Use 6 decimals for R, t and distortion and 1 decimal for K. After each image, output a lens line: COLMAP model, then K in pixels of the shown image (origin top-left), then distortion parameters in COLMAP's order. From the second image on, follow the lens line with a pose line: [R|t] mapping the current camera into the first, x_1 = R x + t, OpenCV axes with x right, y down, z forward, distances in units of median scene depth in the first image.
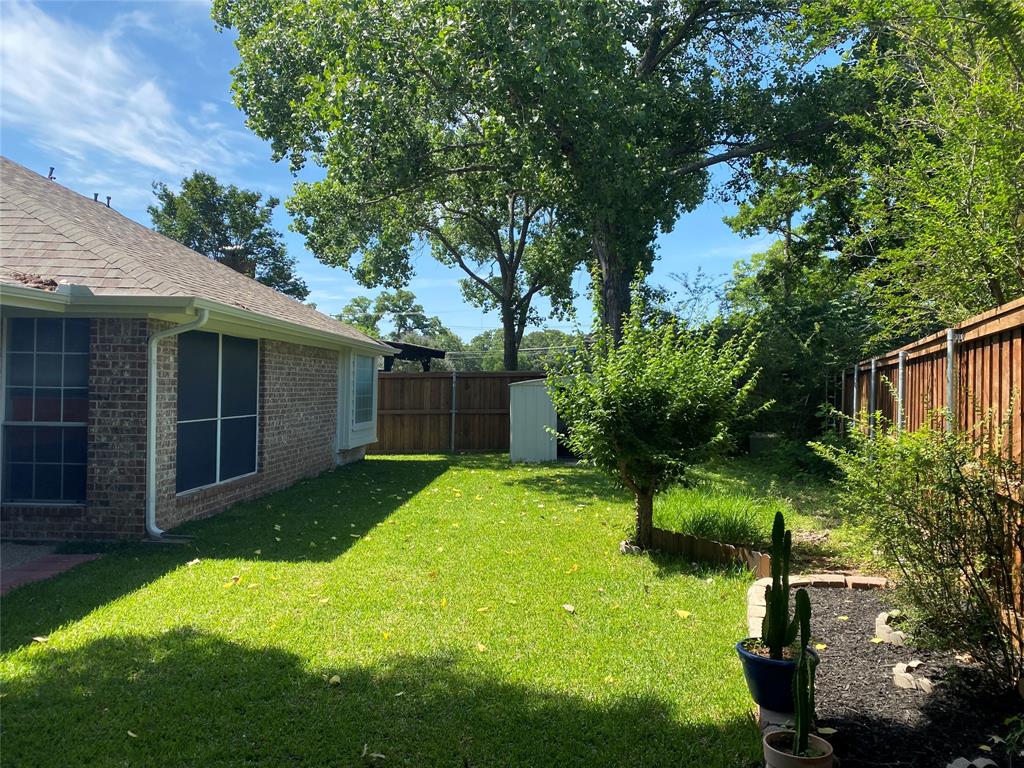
lens RADIAL K [[773.5, 0, 515.9], [0, 773.5, 383.3], [0, 0, 1]] dist [0.026016, -0.029491]
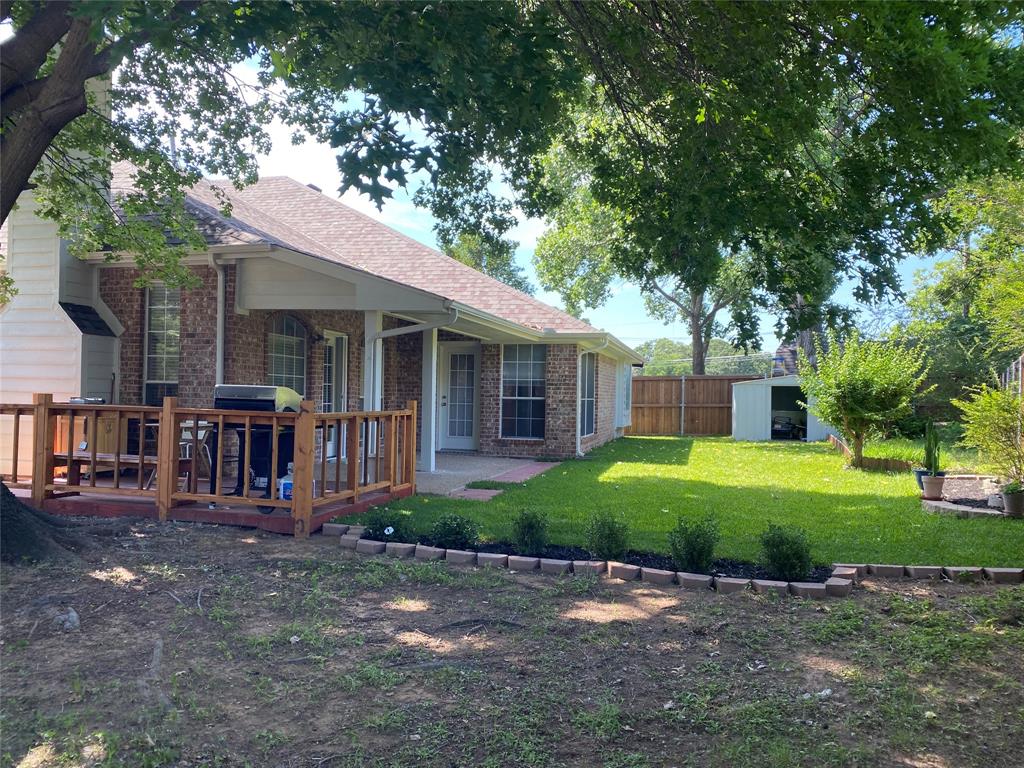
lens RADIAL K [[759.3, 0, 512.0], [0, 759.3, 404.6], [0, 0, 1]] dist [0.006631, -0.041341]
pose [[0.976744, 0.004470, -0.214363, -0.221396], [-0.001170, 0.999879, 0.015519, 0.038183], [0.214406, -0.014908, 0.976631, -0.874856]]
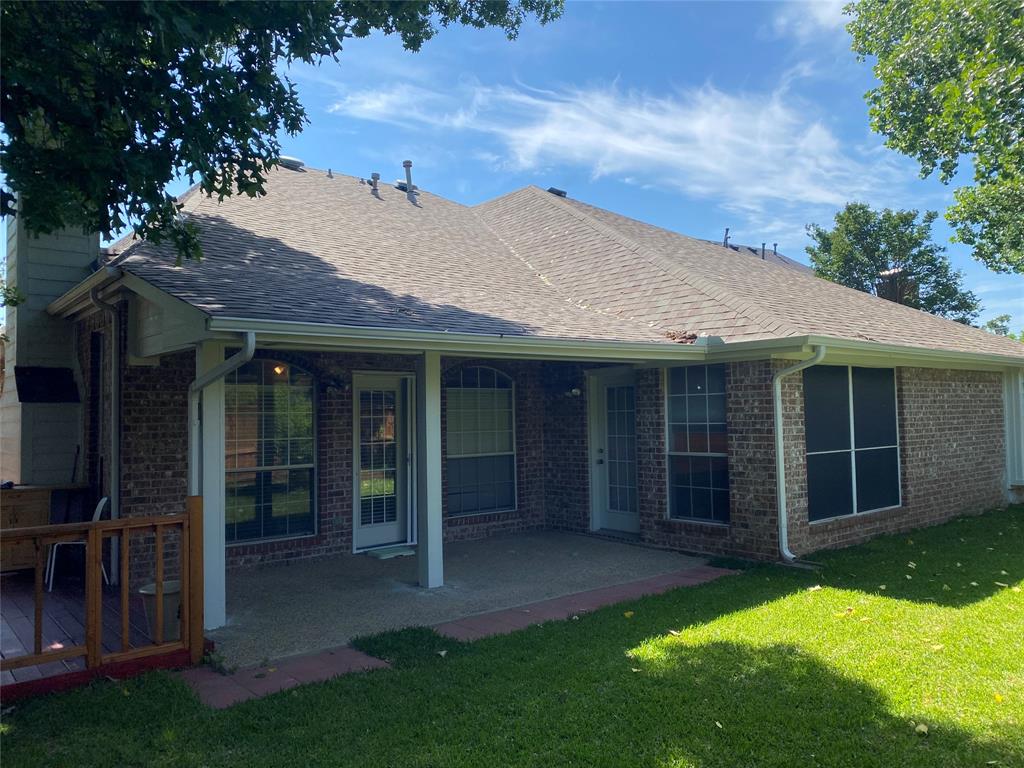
lens RADIAL K [[773.5, 0, 515.9], [0, 773.5, 383.3], [0, 0, 1]] dist [0.026016, -0.029491]
pose [[0.676309, -0.061573, -0.734041, 0.083992], [0.034594, 0.998056, -0.051846, -0.004707], [0.735806, 0.009670, 0.677124, -0.008097]]
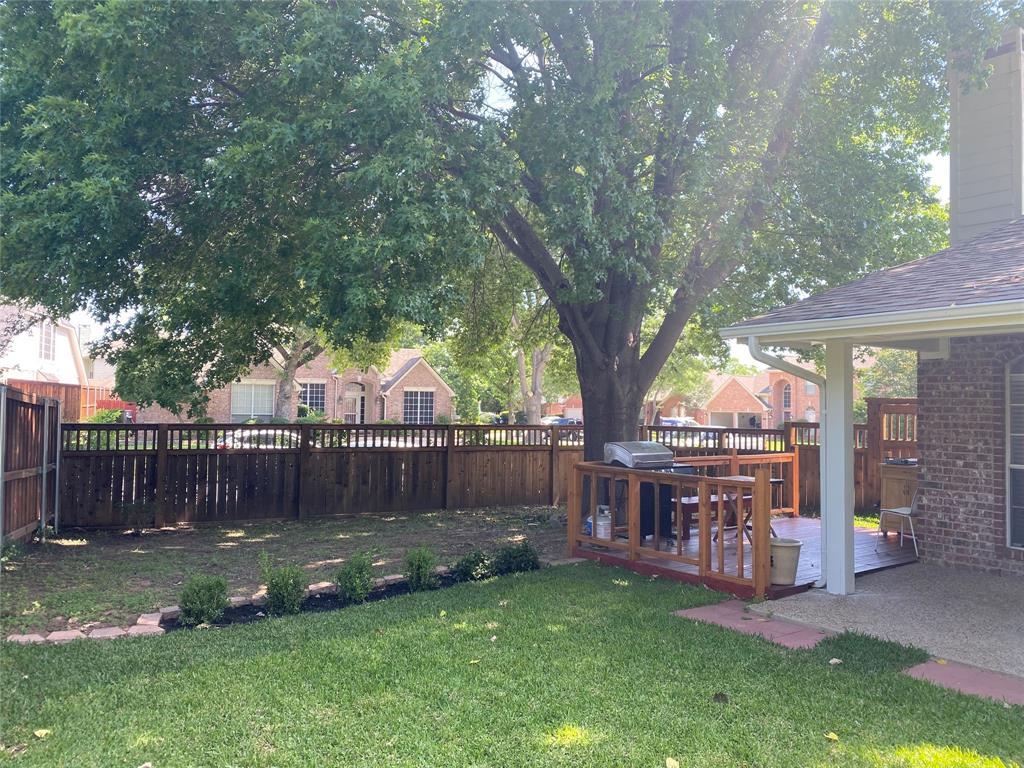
lens RADIAL K [[780.8, 0, 509.4], [0, 780.8, 382.3], [0, 0, 1]] dist [0.119823, -0.200626]
pose [[-0.758819, -0.046719, -0.649624, 0.172704], [-0.020157, 0.998631, -0.048272, 0.000338], [0.650990, -0.023535, -0.758722, 0.756692]]
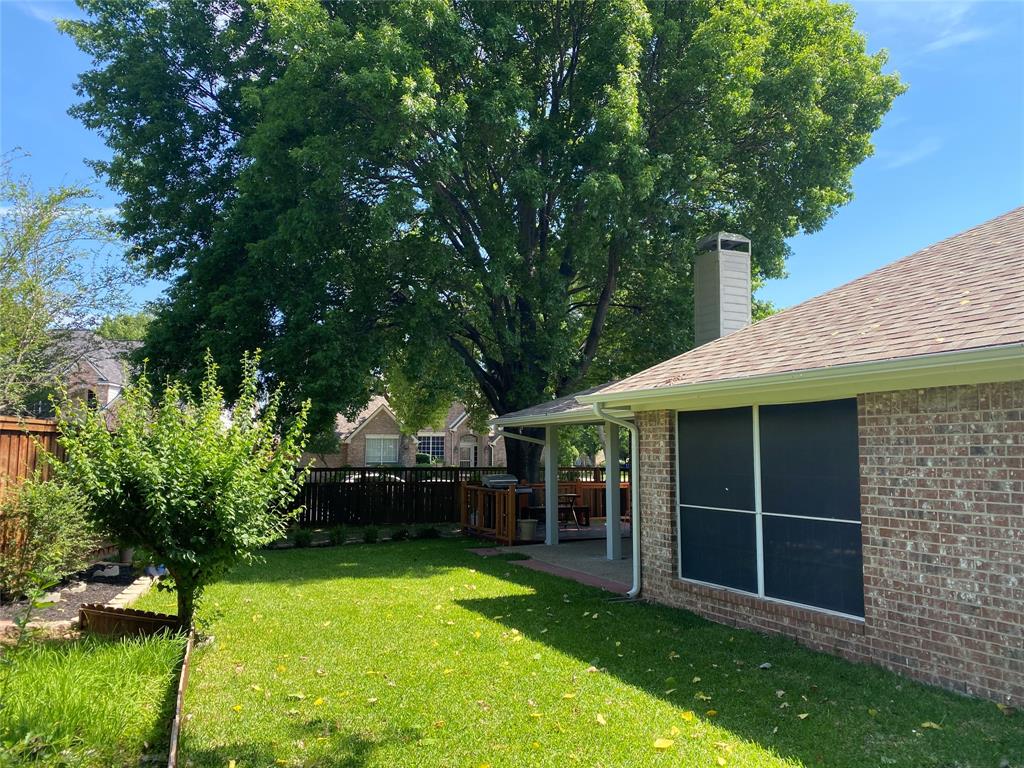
lens RADIAL K [[780.8, 0, 509.4], [0, 780.8, 382.3], [0, 0, 1]] dist [0.119823, -0.200626]
pose [[-0.882358, -0.061376, -0.466558, 0.279627], [-0.014258, 0.994490, -0.103860, 0.000683], [0.470362, -0.084990, -0.878371, 1.981190]]
